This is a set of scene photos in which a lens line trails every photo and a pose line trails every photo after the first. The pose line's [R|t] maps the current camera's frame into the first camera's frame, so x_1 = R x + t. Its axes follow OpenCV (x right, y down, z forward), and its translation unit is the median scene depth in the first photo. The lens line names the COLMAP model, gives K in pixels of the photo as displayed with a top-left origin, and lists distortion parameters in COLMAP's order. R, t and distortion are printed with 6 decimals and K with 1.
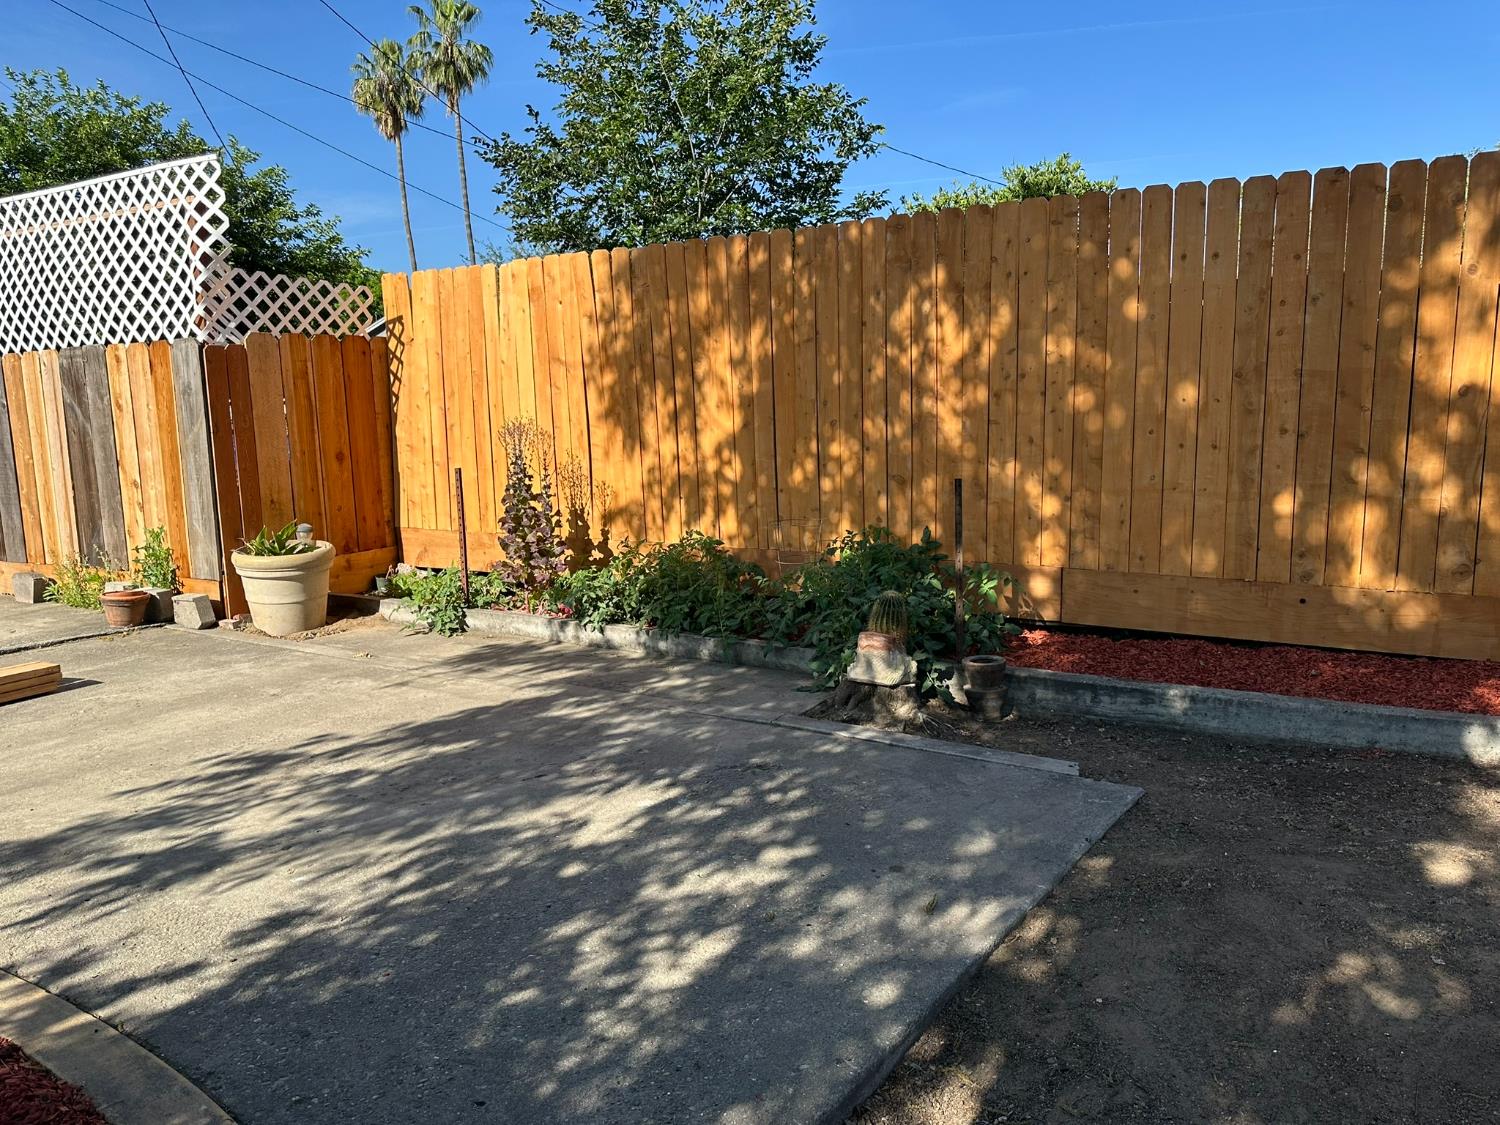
lens RADIAL K [[1052.4, 0, 745.3], [0, 1052.4, 565.6], [0, 0, 1]] dist [0.044286, -0.045917]
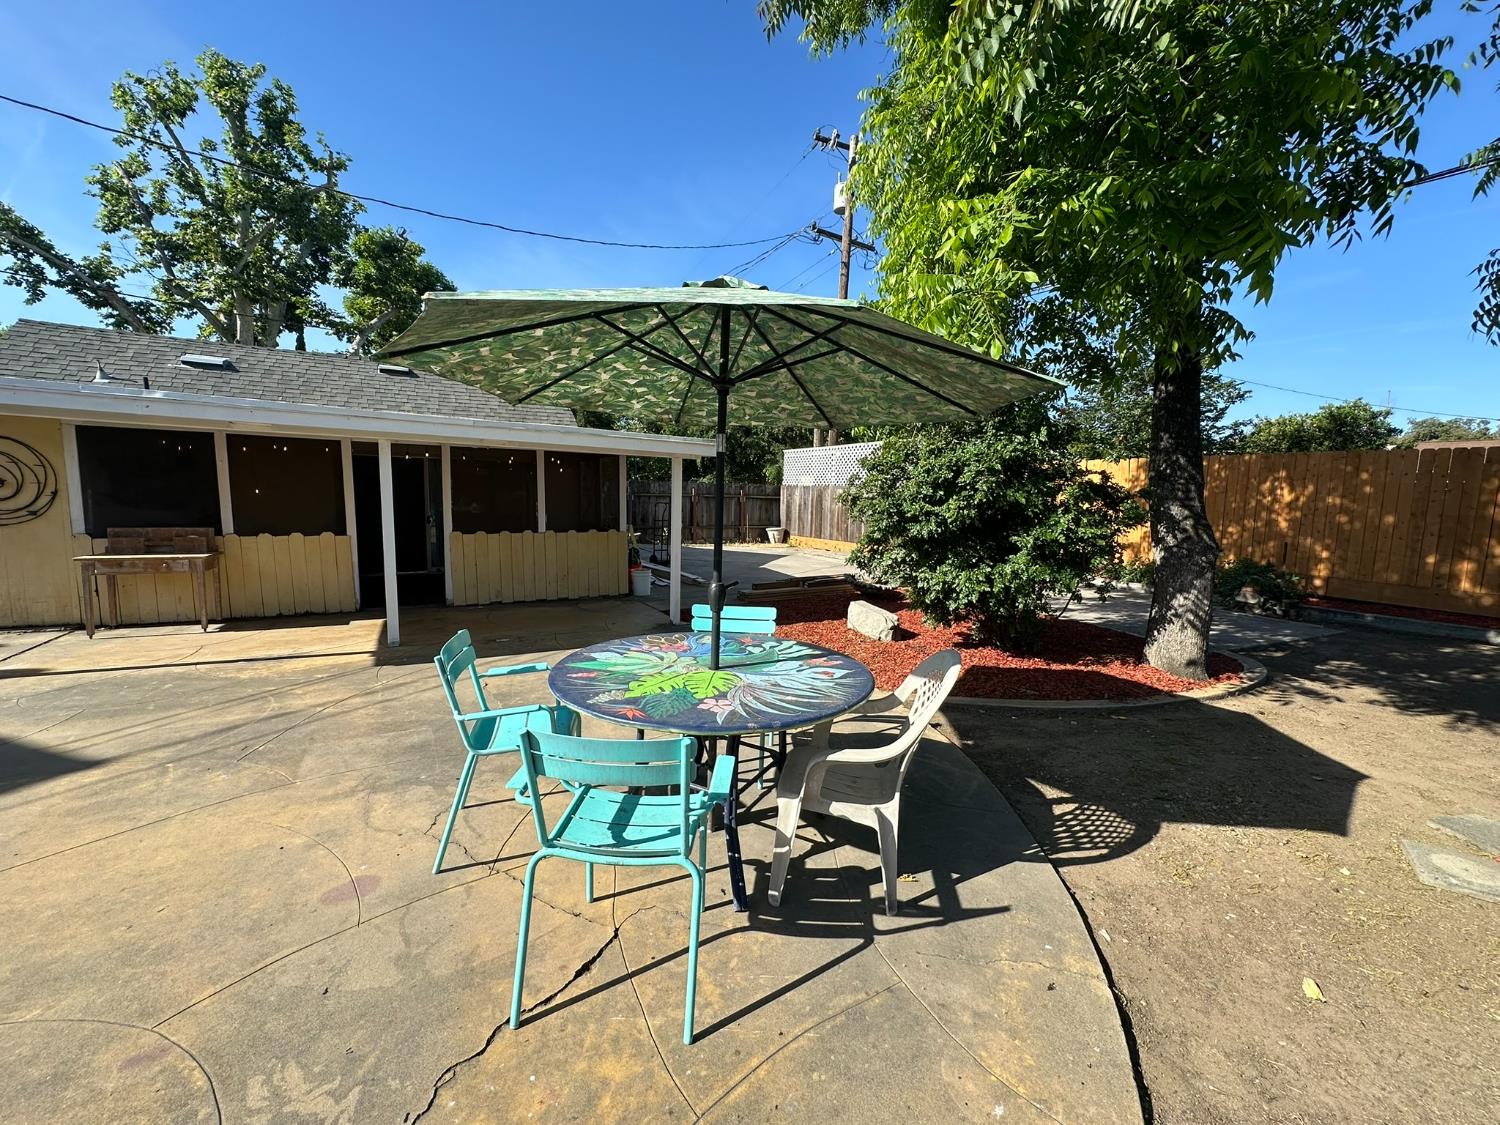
lens RADIAL K [[600.2, 0, 756.9], [0, 600.2, 559.9], [0, 0, 1]] dist [-0.002598, 0.000480]
pose [[0.872427, 0.090717, -0.480251, -0.274245], [-0.107216, 0.994211, -0.006967, 0.134306], [0.476839, 0.057569, 0.877104, -1.156794]]
